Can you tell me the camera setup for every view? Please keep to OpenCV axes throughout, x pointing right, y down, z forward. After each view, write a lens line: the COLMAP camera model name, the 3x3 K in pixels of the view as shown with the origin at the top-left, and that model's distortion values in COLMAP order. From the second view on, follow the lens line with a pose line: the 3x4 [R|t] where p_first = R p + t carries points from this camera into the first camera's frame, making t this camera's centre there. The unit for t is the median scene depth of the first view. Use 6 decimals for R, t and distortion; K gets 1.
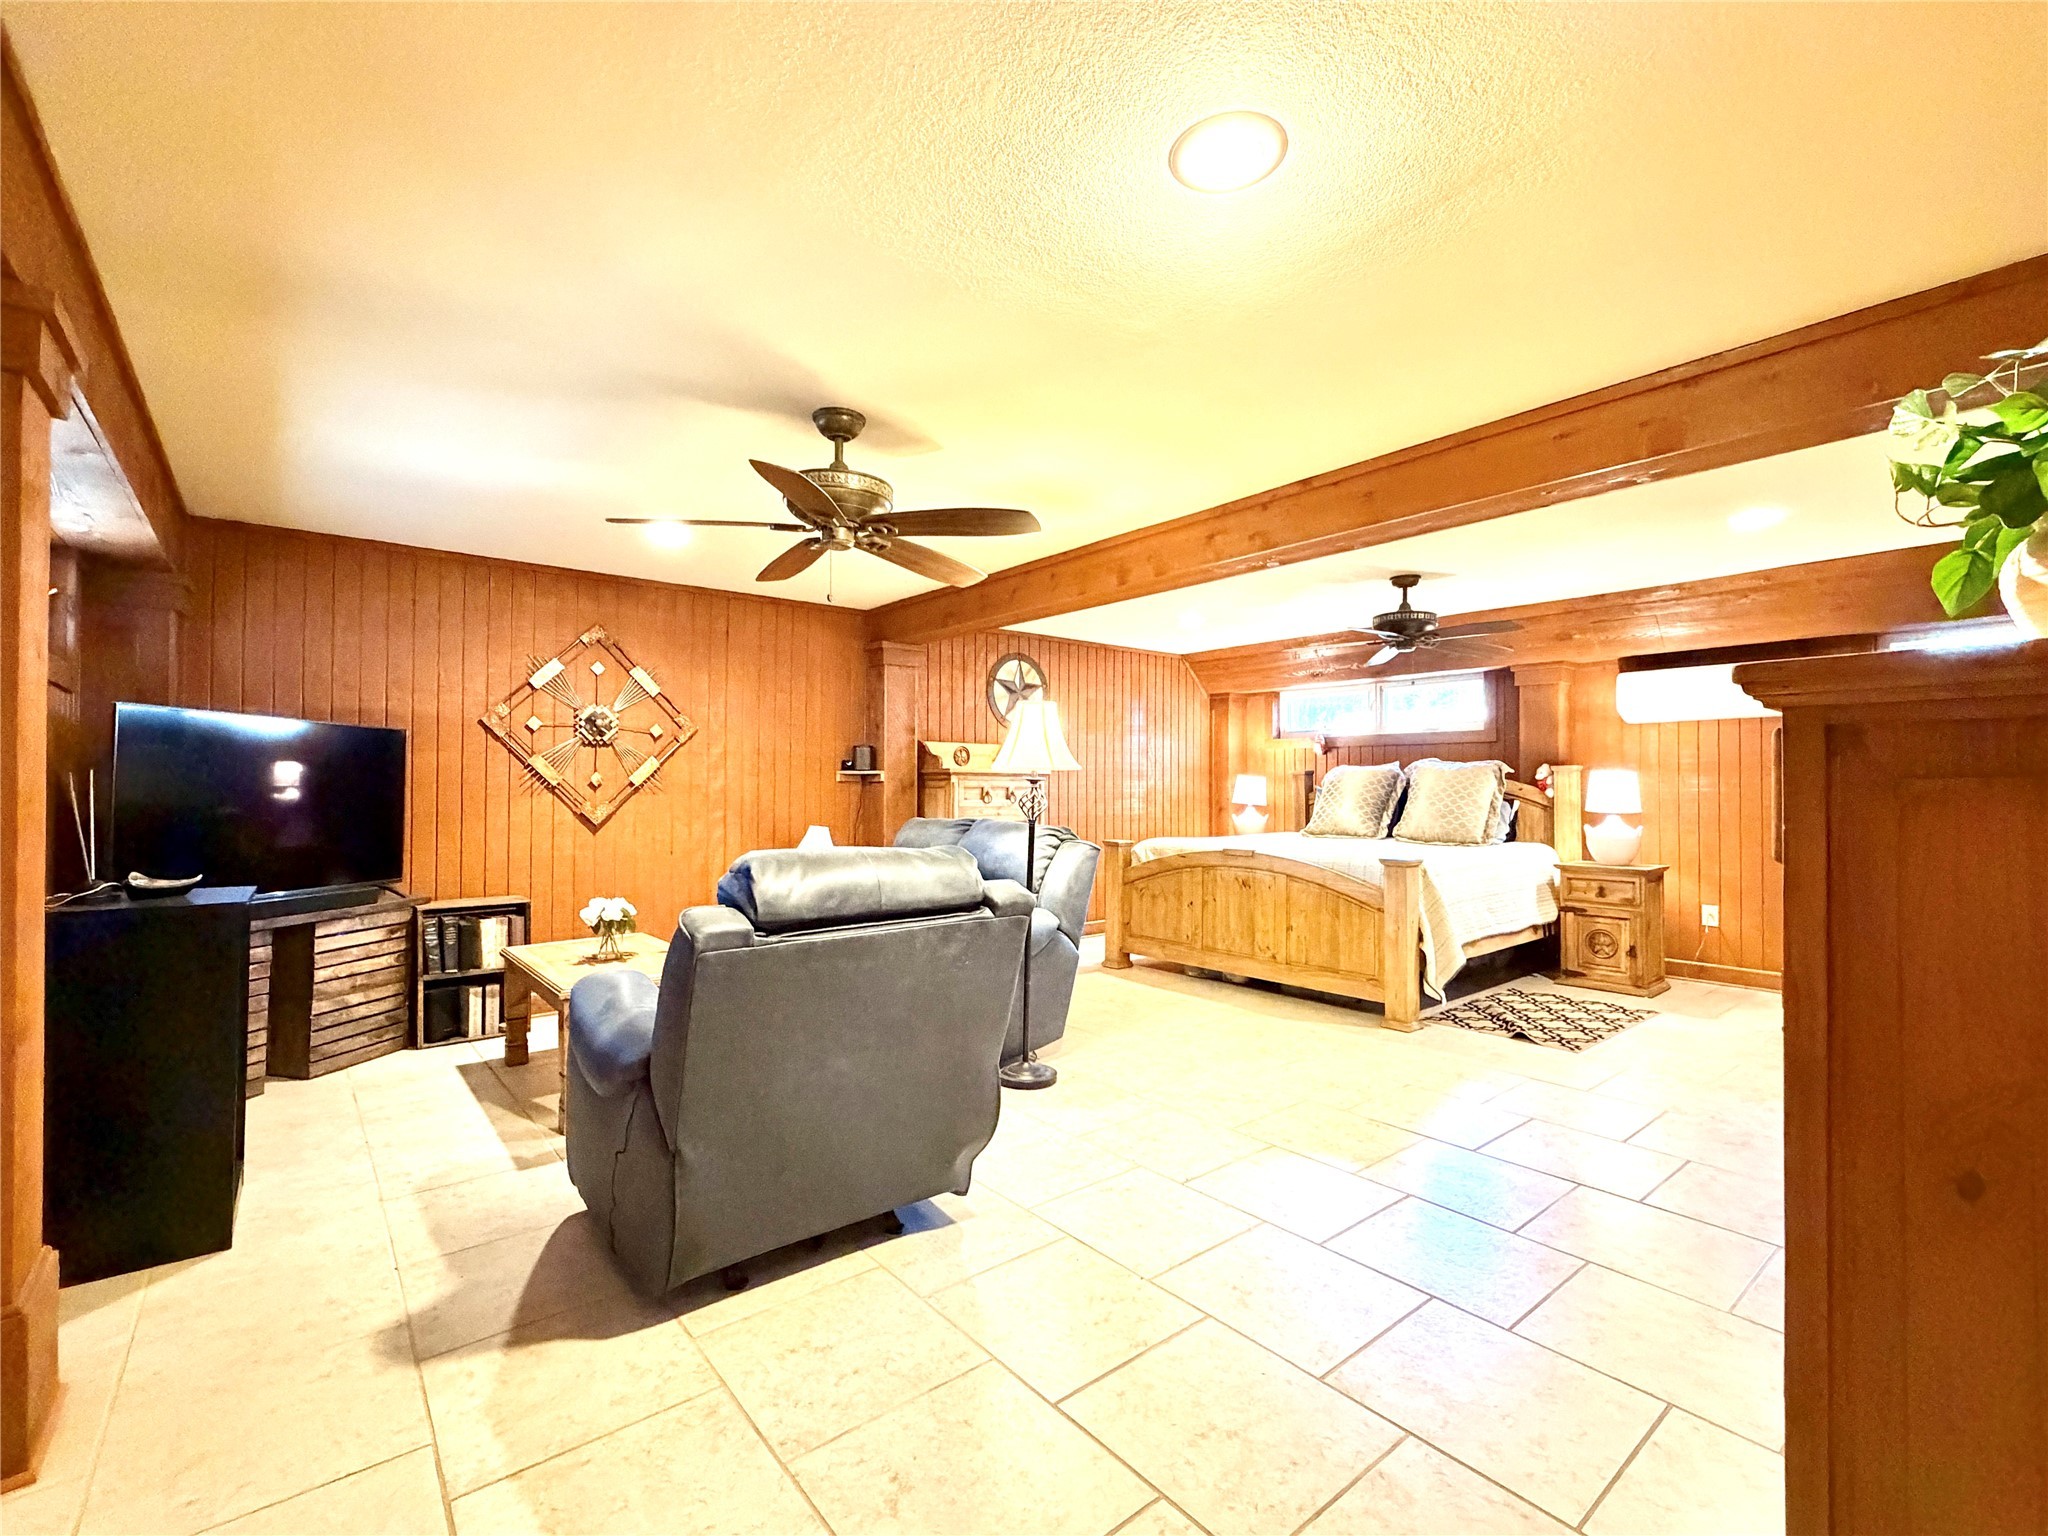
lens RADIAL K [[898.0, 0, 1023.2], [0, 898.0, 772.8], [0, 0, 1]] dist [-0.002053, -0.000212]
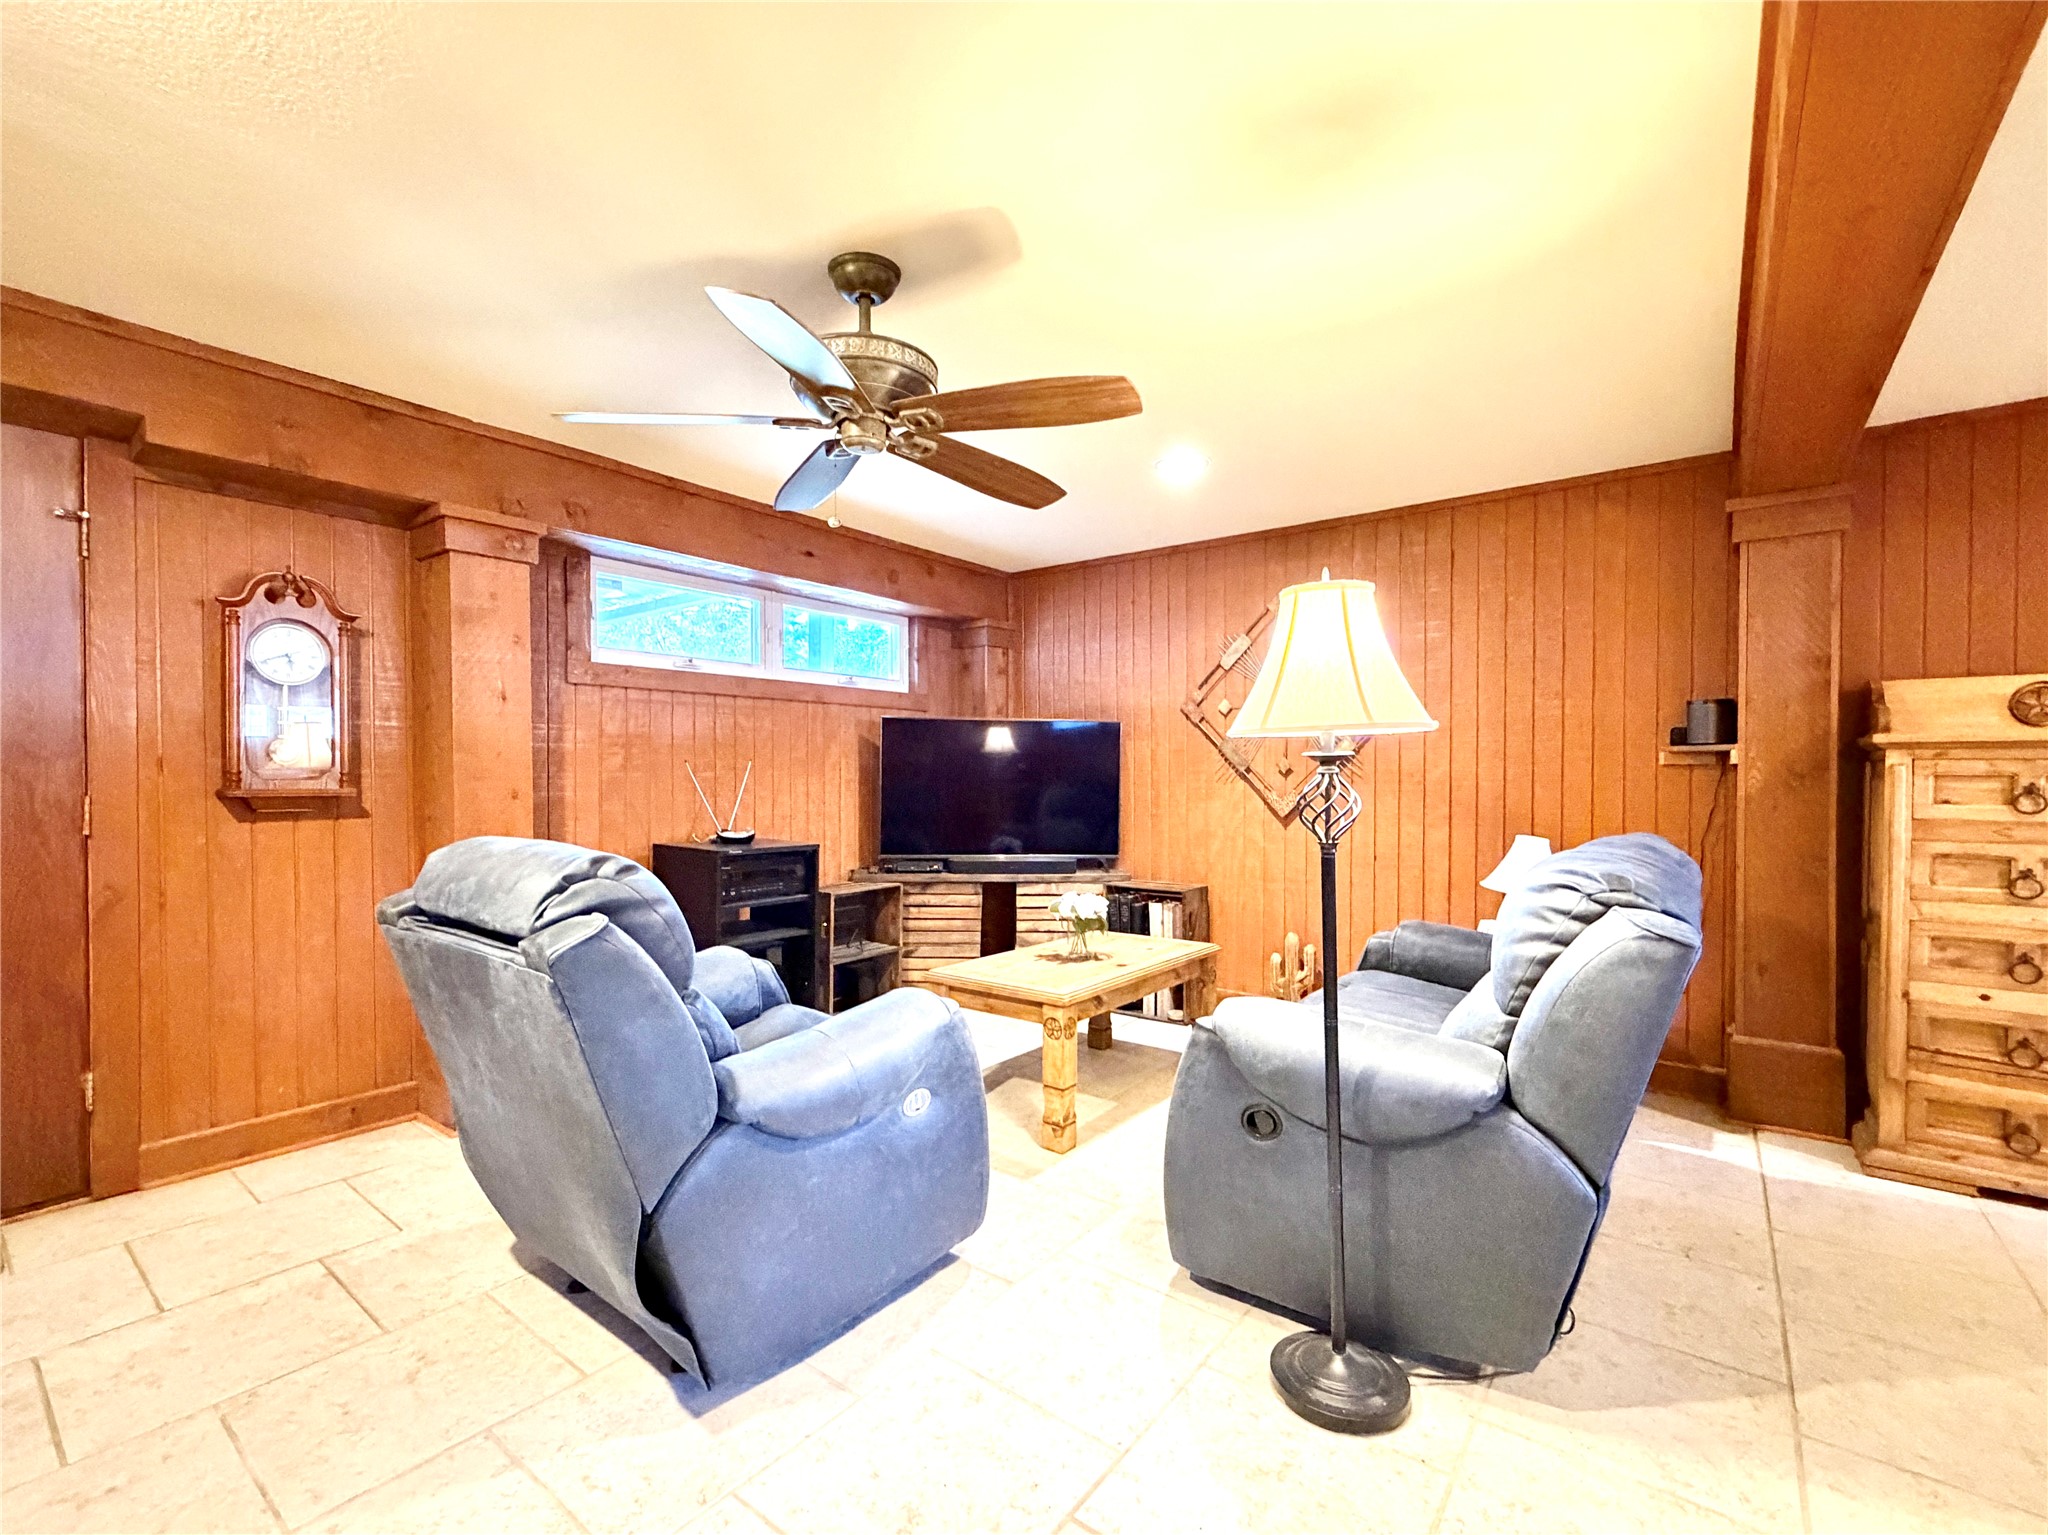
lens RADIAL K [[906.9, 0, 1030.1], [0, 906.9, 773.3], [0, 0, 1]] dist [0.000648, 0.000307]
pose [[0.226201, -0.000447, -0.974080, 0.270967], [0.013008, 0.999912, 0.002562, 0.008240], [0.973994, -0.013251, 0.226187, 0.460909]]
